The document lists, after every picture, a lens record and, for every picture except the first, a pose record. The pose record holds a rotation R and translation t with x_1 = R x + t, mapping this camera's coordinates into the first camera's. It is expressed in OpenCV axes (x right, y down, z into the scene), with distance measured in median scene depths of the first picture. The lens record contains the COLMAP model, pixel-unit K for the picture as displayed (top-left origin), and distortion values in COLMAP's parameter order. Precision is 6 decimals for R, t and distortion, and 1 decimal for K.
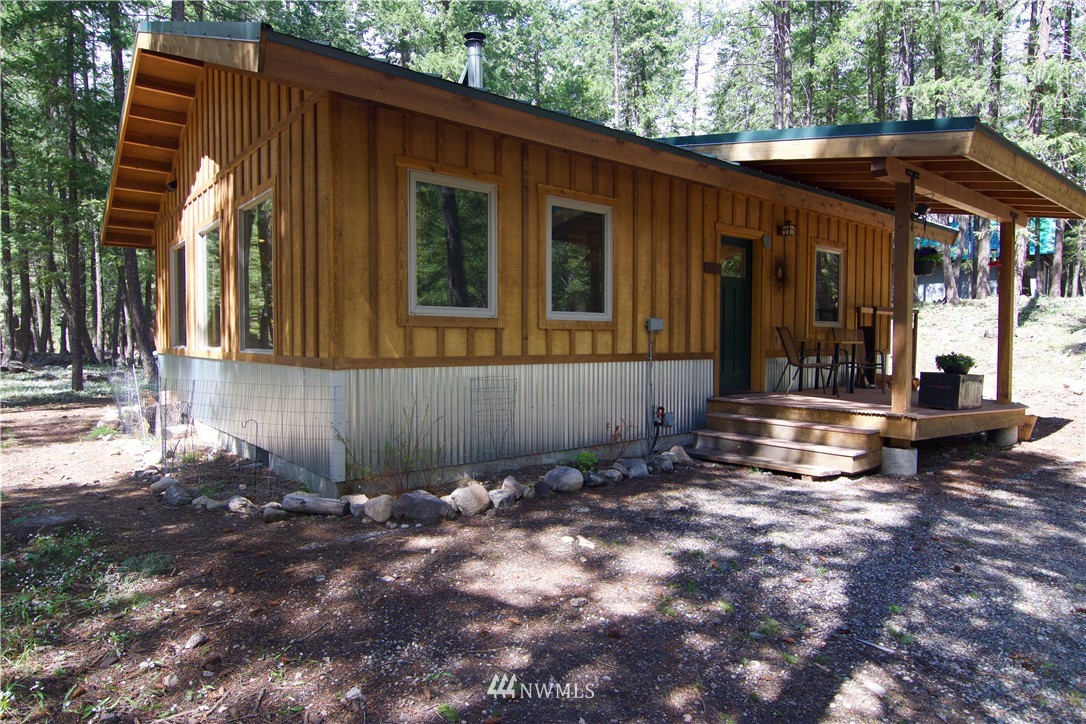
lens RADIAL K [[656.2, 0, 543.0], [0, 656.2, 361.0], [0, 0, 1]] dist [-0.004428, -0.006377]
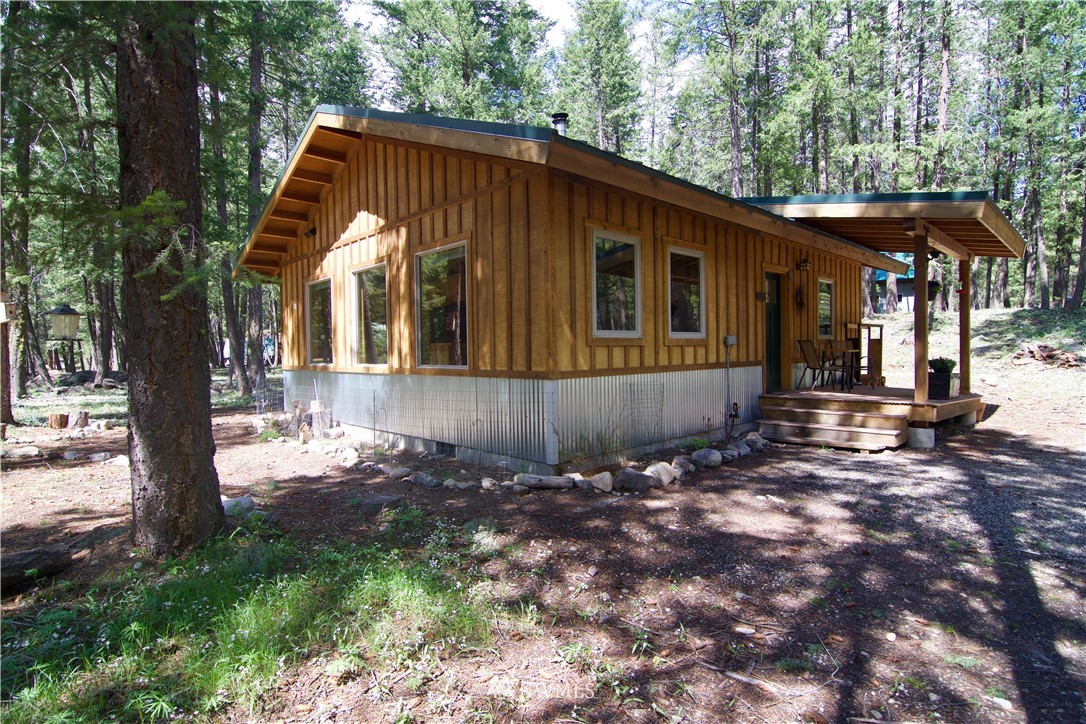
lens RADIAL K [[554.5, 0, 542.8], [0, 554.5, 363.7], [0, 0, 1]] dist [-0.011548, -0.005892]
pose [[0.997026, -0.019762, 0.074492, -0.350638], [0.020429, 0.999758, -0.008208, -0.008910], [-0.074311, 0.009705, 0.997188, -0.098939]]
